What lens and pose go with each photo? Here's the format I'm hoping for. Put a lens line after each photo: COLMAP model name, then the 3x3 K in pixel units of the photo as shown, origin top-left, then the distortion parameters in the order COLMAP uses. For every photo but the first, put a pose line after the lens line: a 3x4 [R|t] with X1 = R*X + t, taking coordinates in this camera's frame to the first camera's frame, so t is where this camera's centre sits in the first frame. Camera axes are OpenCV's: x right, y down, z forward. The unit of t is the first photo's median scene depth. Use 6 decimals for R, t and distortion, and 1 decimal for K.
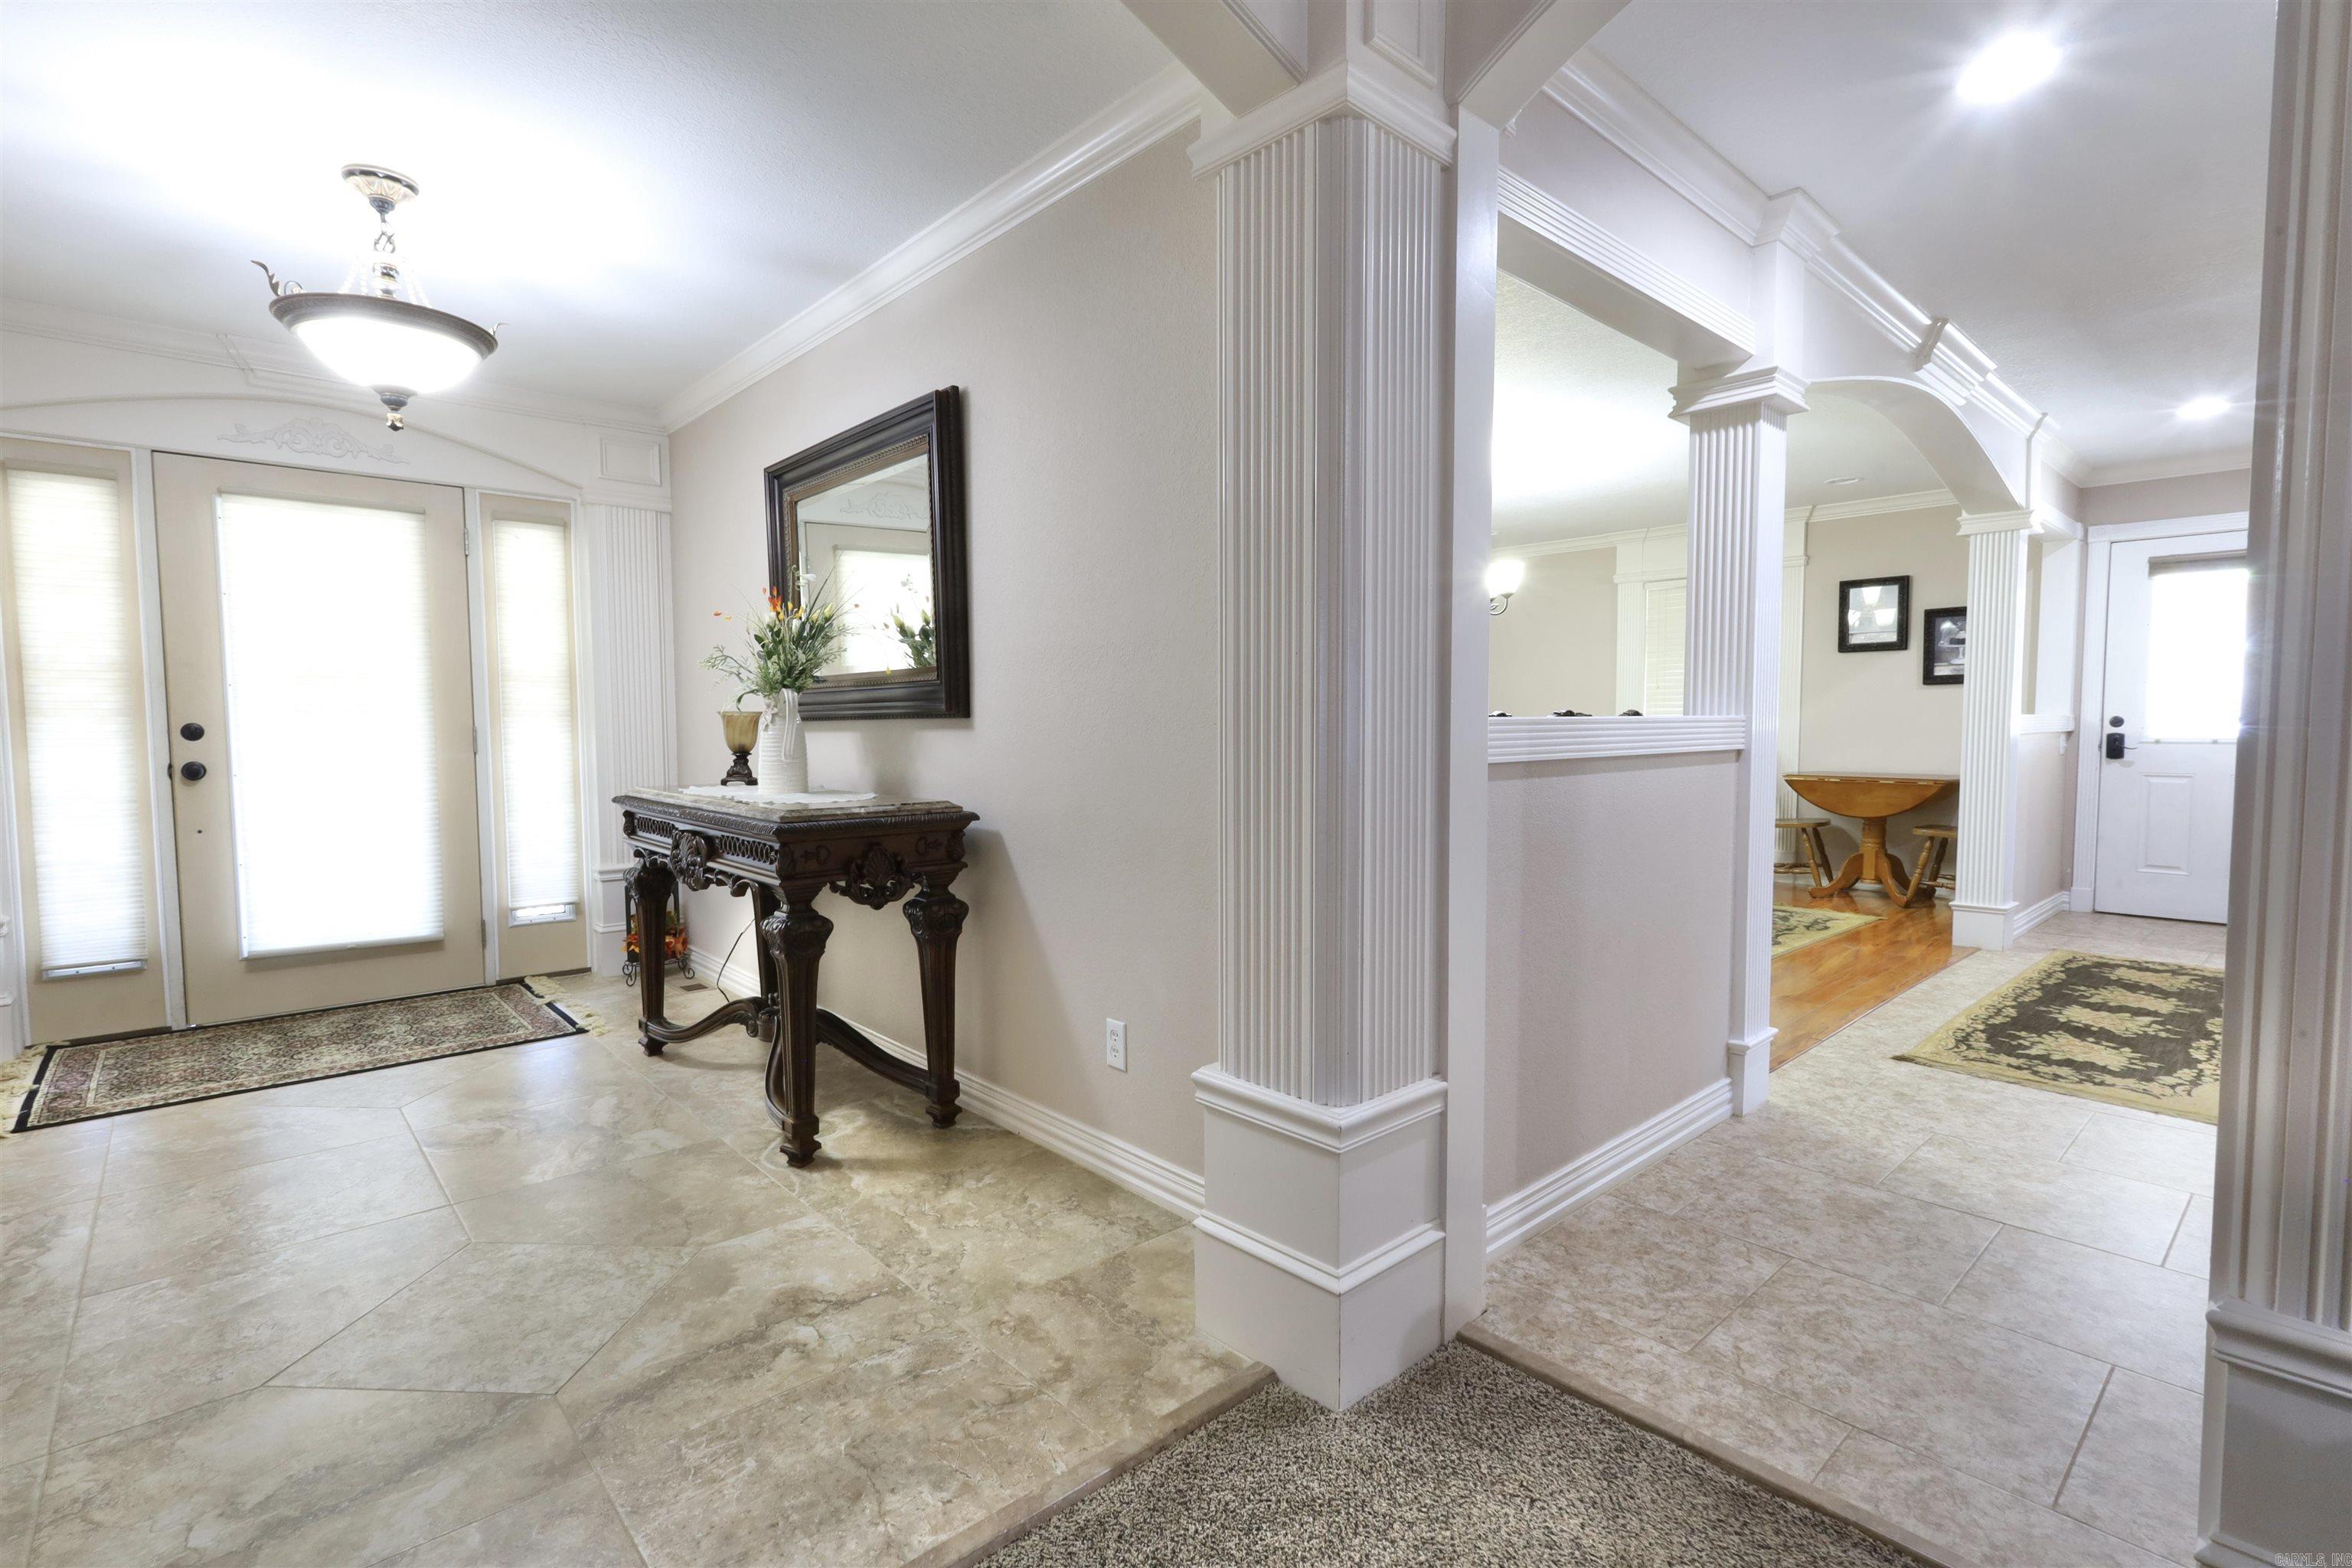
lens RADIAL K [[1084.8, 0, 1178.0], [0, 1084.8, 787.6], [0, 0, 1]] dist [0.000192, 0.000154]
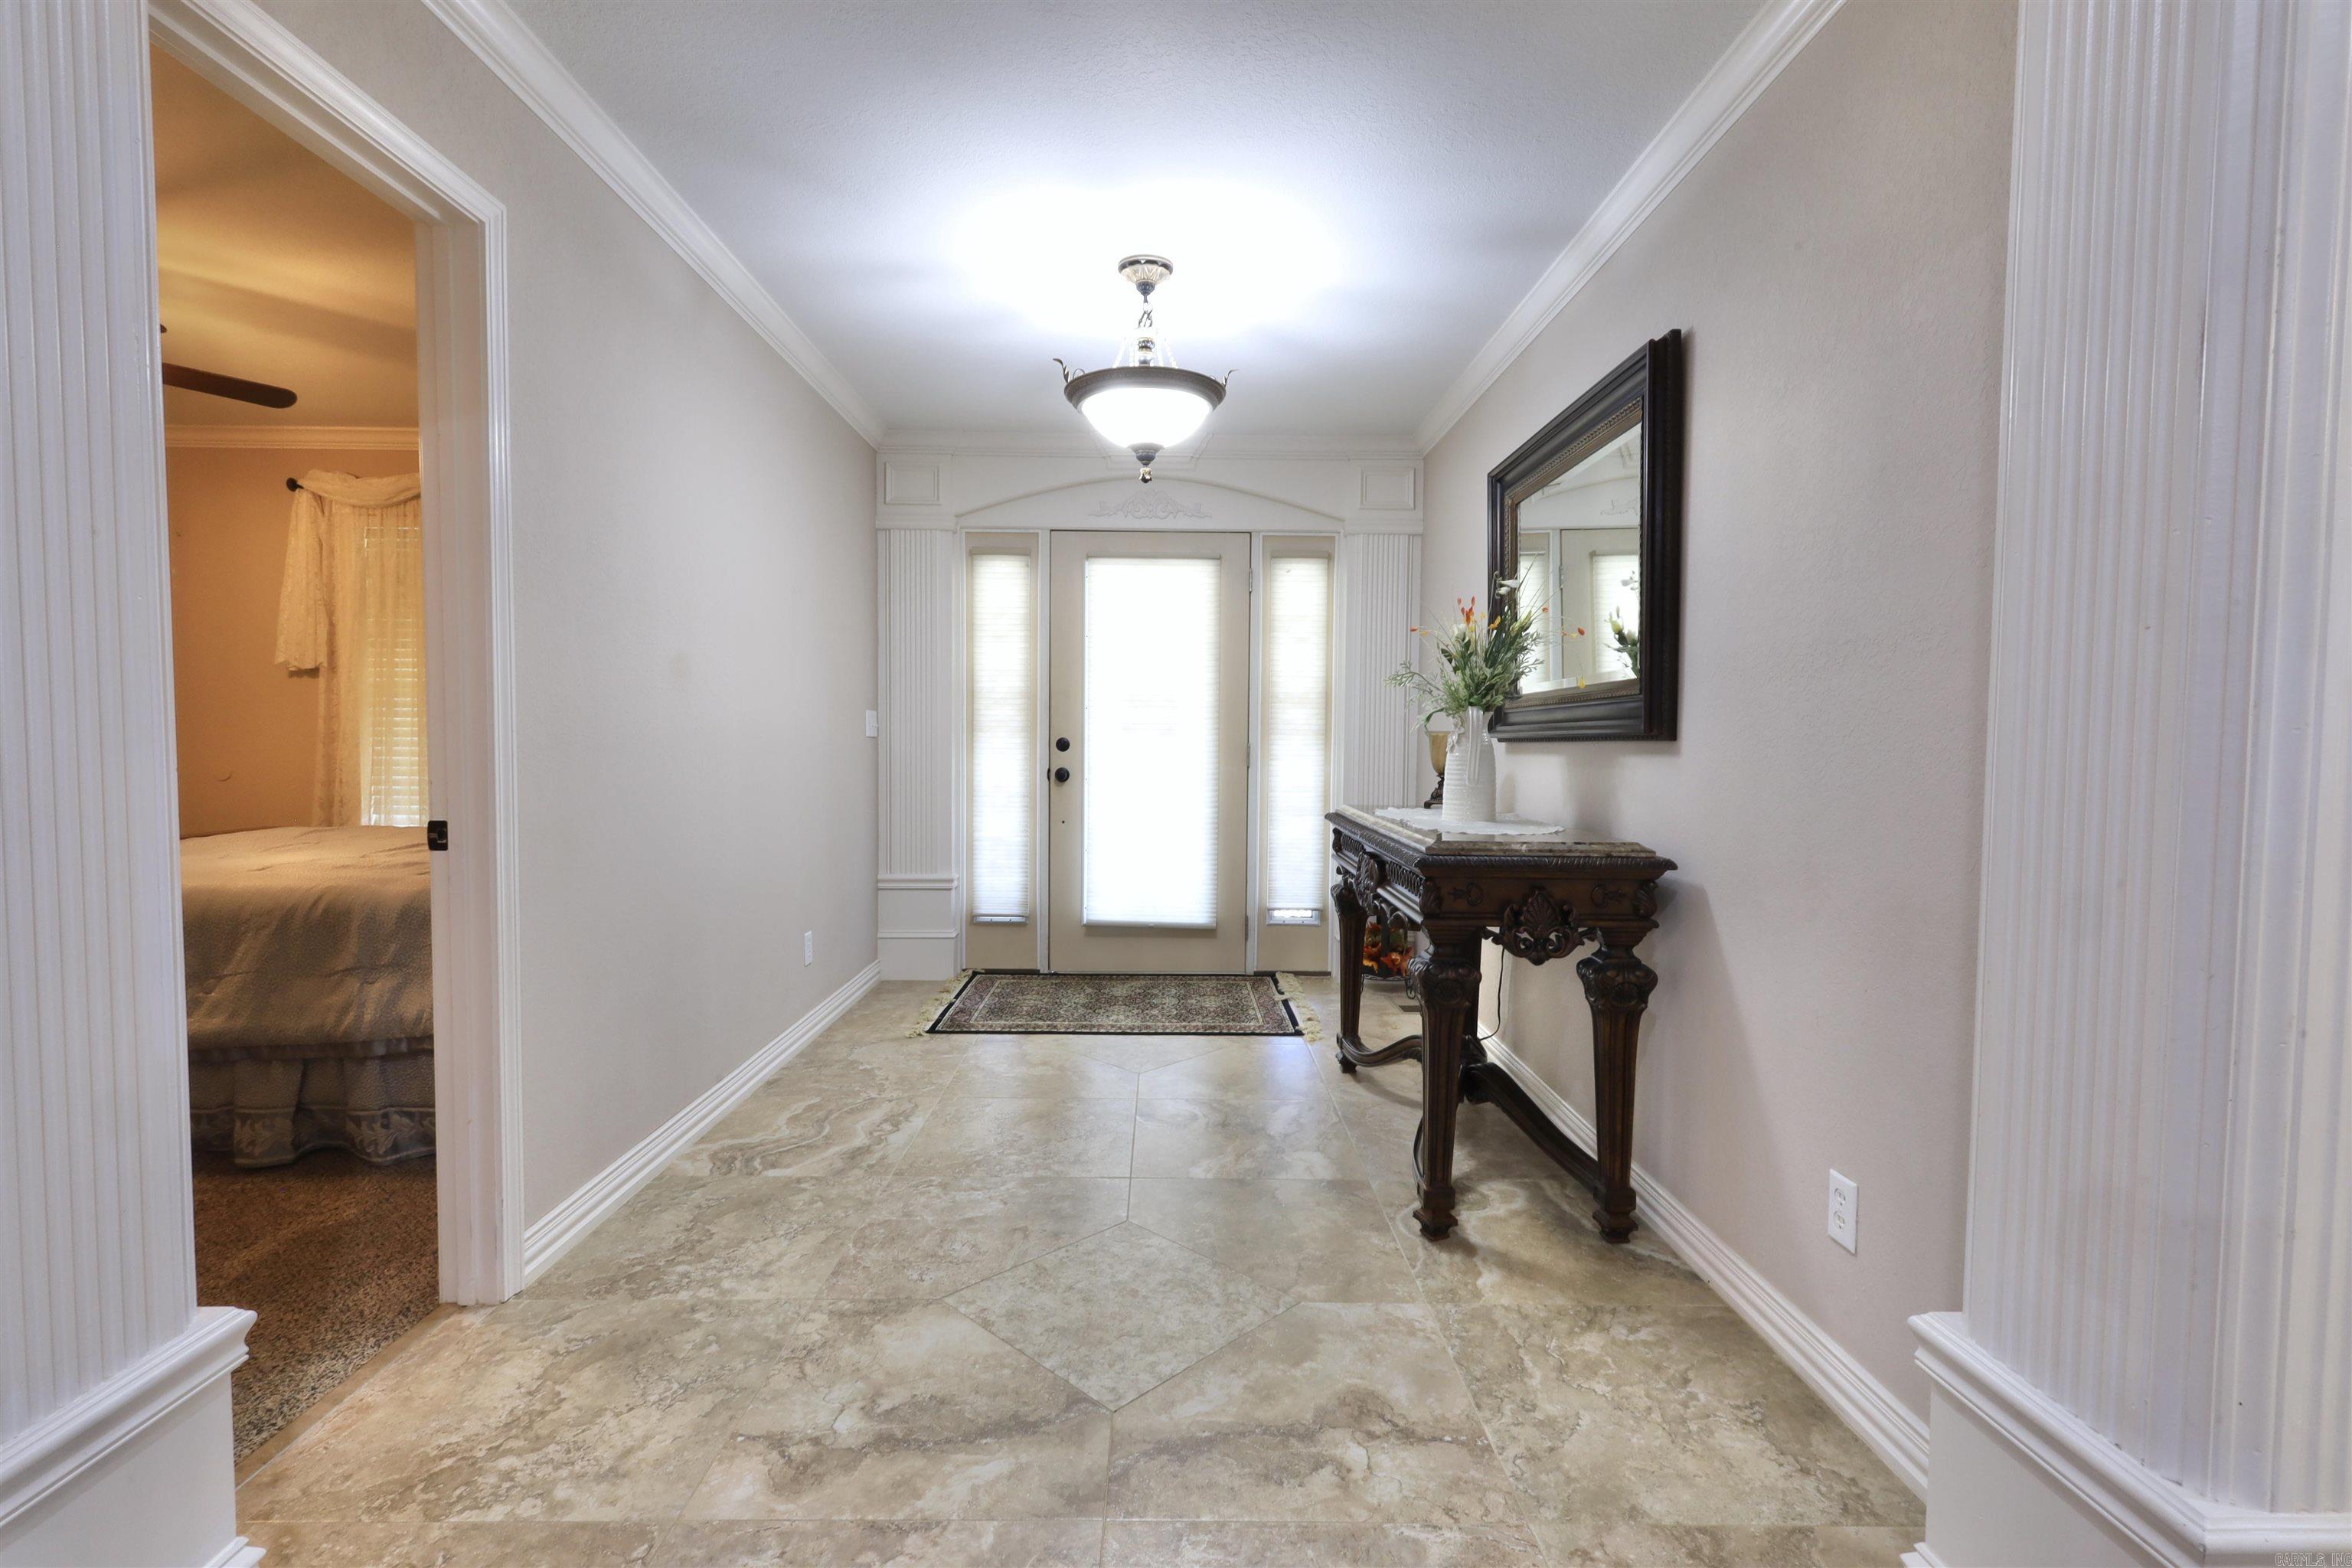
lens RADIAL K [[1084.8, 0, 1178.0], [0, 1084.8, 787.6], [0, 0, 1]] dist [0.000192, 0.000154]
pose [[0.750774, 0.040829, -0.659296, 0.063006], [-0.054011, 0.998540, 0.000333, -0.010657], [0.658347, 0.035359, 0.751883, 0.163117]]
